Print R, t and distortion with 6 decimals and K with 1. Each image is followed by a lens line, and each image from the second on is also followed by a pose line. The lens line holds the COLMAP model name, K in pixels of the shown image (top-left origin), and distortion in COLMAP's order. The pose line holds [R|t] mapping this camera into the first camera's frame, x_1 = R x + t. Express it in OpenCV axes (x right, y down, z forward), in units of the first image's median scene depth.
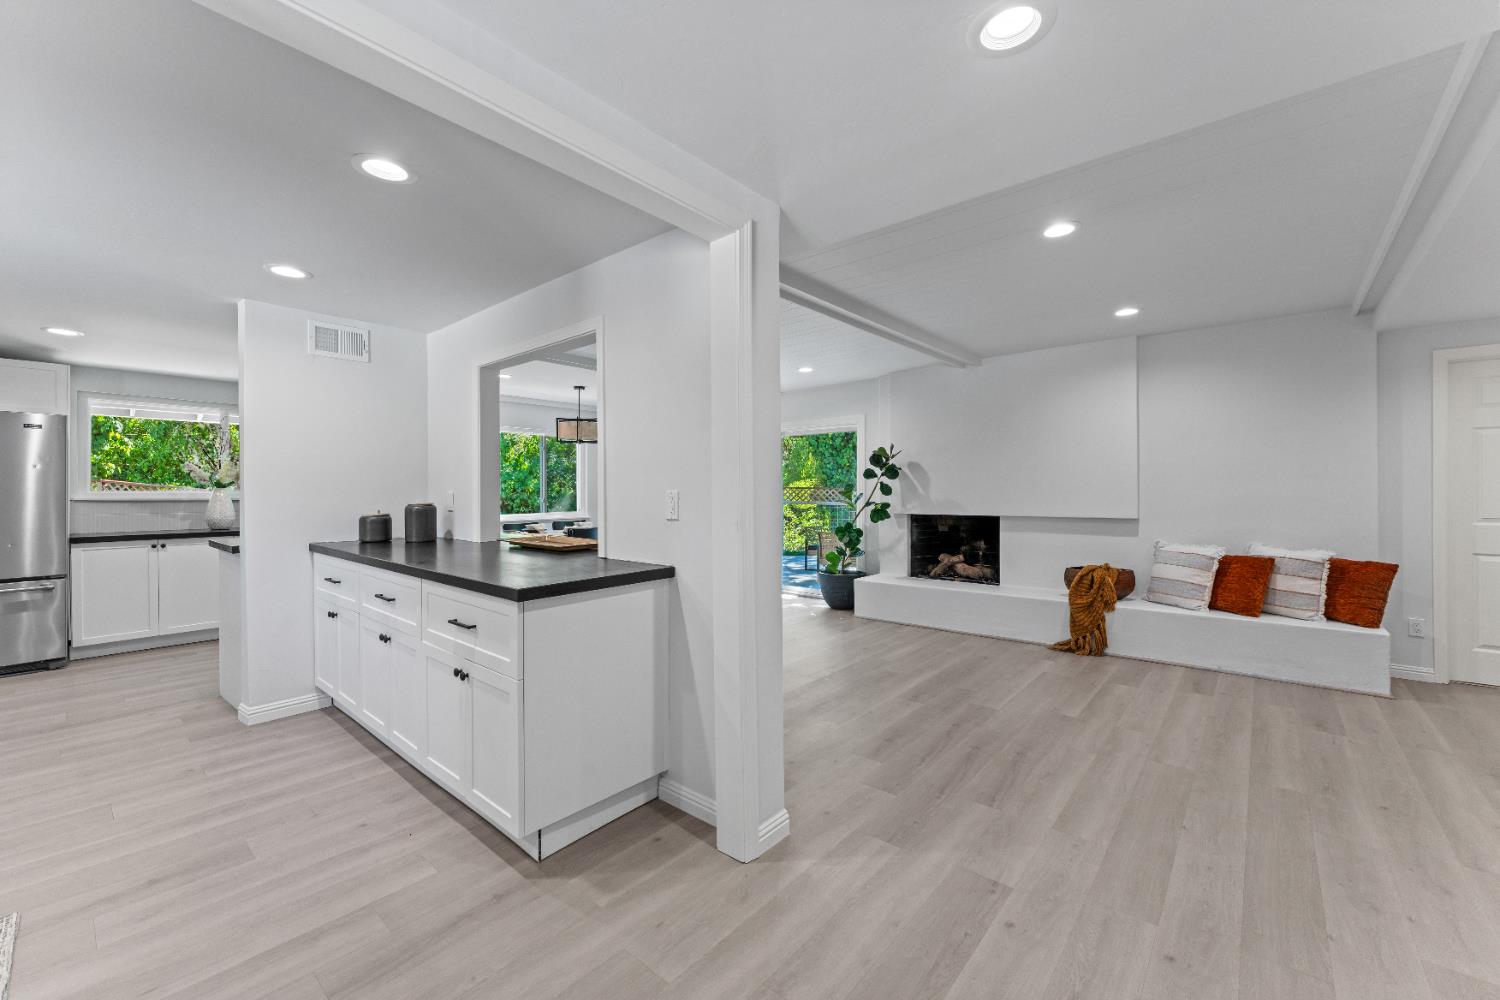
lens RADIAL K [[599.0, 0, 749.5], [0, 599.0, 493.4], [0, 0, 1]] dist [-0.001827, 0.000129]
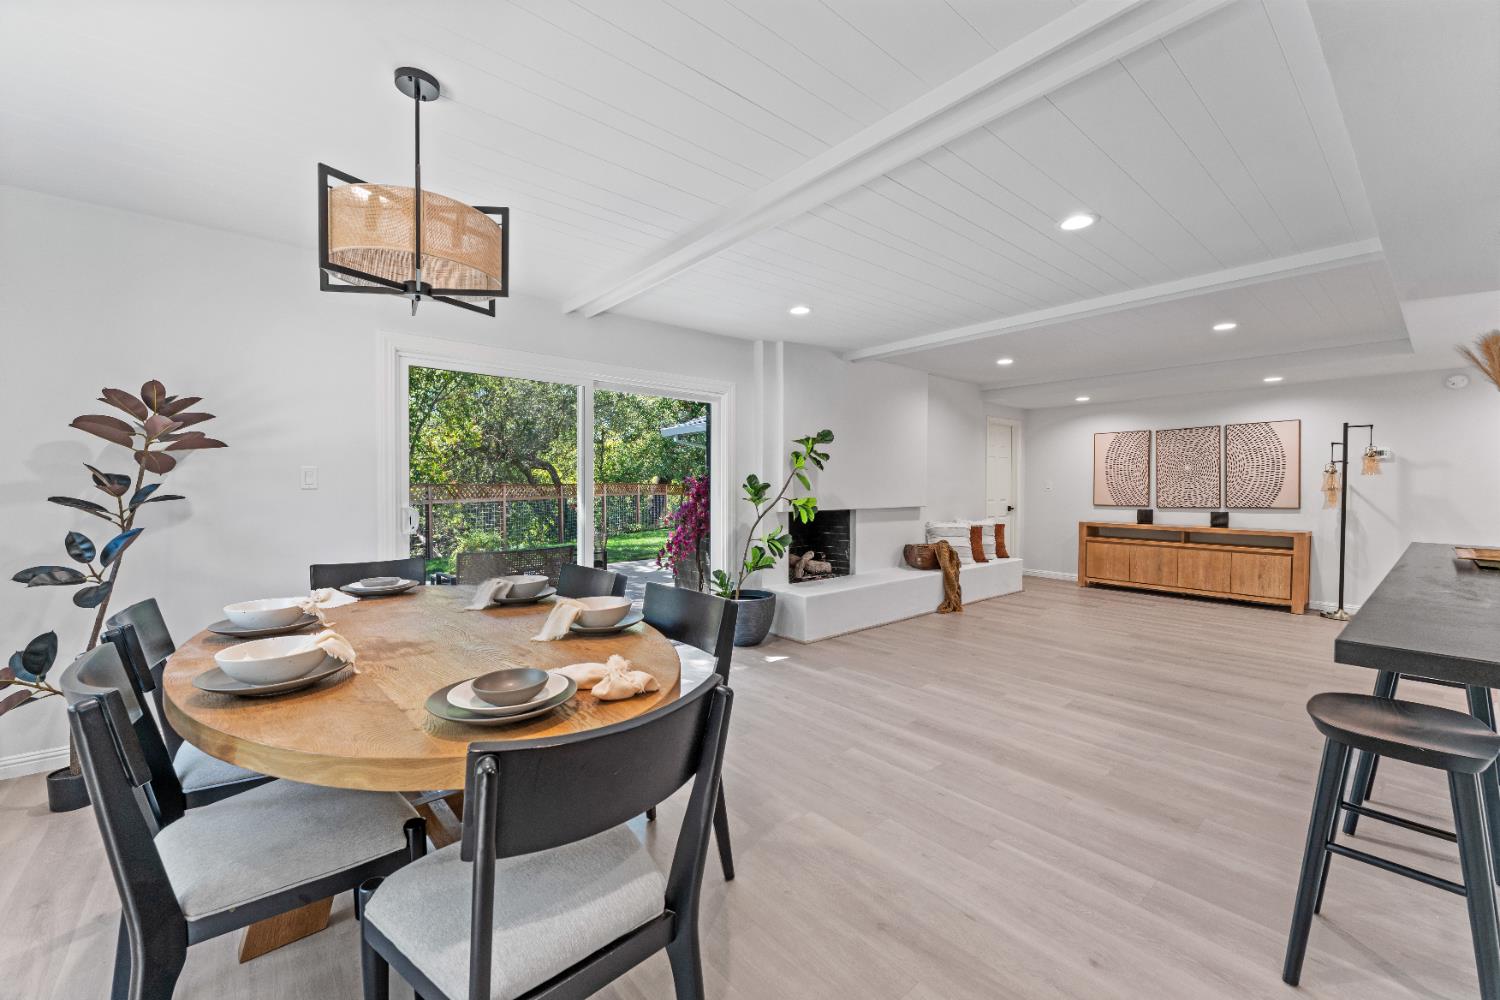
lens RADIAL K [[599.0, 0, 747.6], [0, 599.0, 499.5], [0, 0, 1]] dist [-0.001827, 0.000129]
pose [[0.158823, -0.019001, 0.987124, -0.913578], [-0.000471, 0.999813, 0.019321, 0.000707], [-0.987307, -0.003533, 0.158784, 1.413290]]
